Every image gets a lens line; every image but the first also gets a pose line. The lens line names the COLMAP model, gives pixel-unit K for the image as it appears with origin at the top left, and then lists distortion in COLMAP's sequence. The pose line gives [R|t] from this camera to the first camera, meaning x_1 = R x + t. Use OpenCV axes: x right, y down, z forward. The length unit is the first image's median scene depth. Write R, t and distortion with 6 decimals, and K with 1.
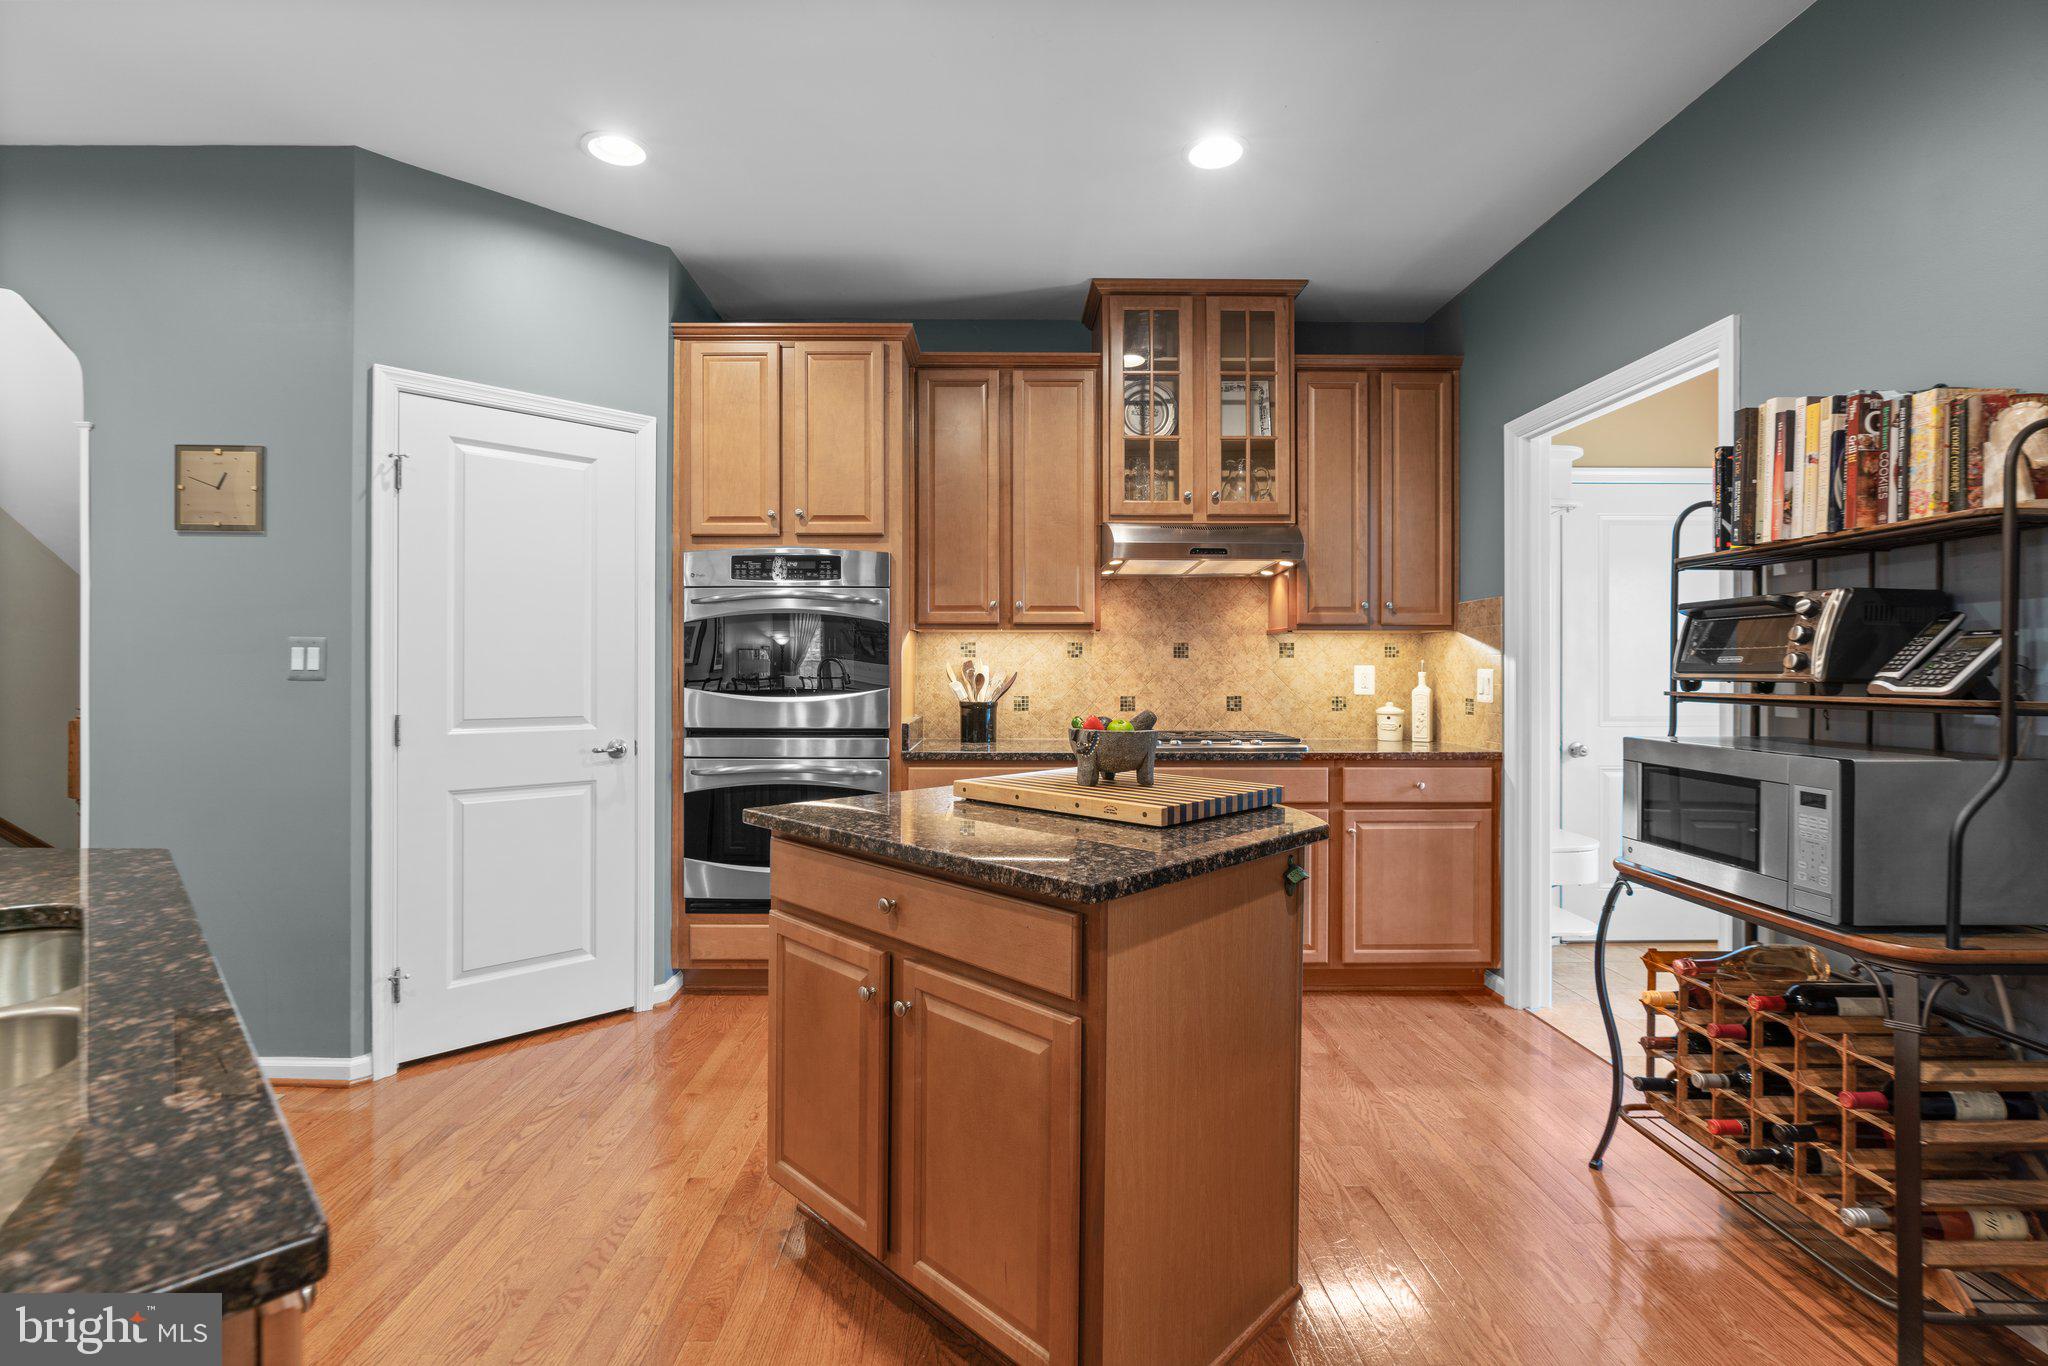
lens RADIAL K [[924.2, 0, 995.3], [0, 924.2, 672.5], [0, 0, 1]] dist [-0.000943, 0.000212]
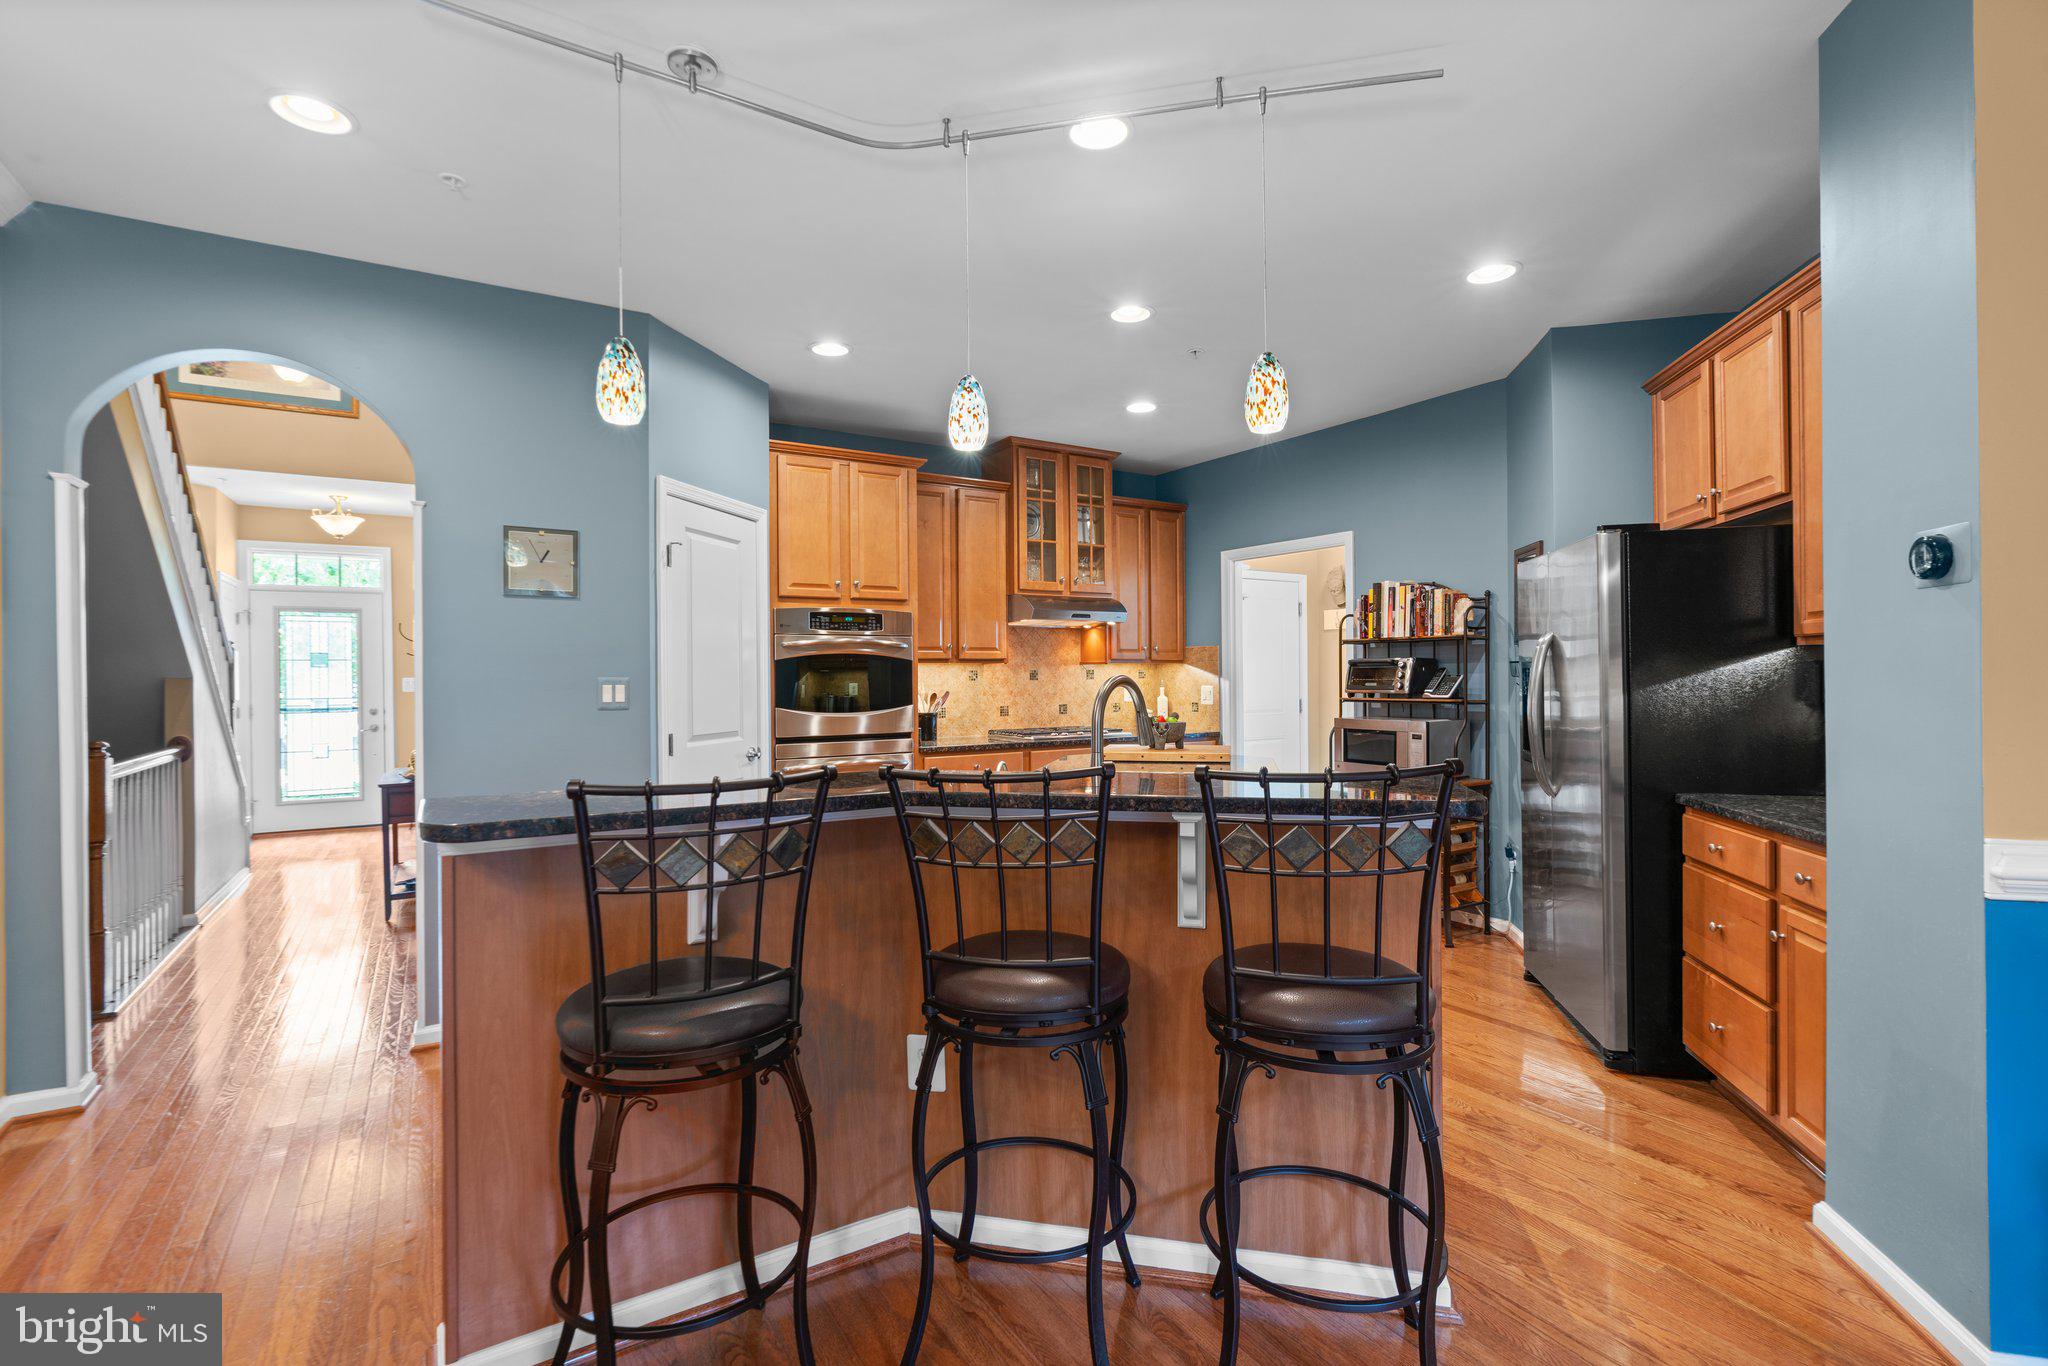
lens RADIAL K [[932.5, 0, 1015.8], [0, 932.5, 687.2], [0, 0, 1]] dist [-0.015522, 0.005112]
pose [[0.850417, -0.014922, 0.525898, -0.822968], [0.010399, 0.999879, 0.011556, -0.028930], [-0.526007, -0.004359, 0.850469, -0.378158]]
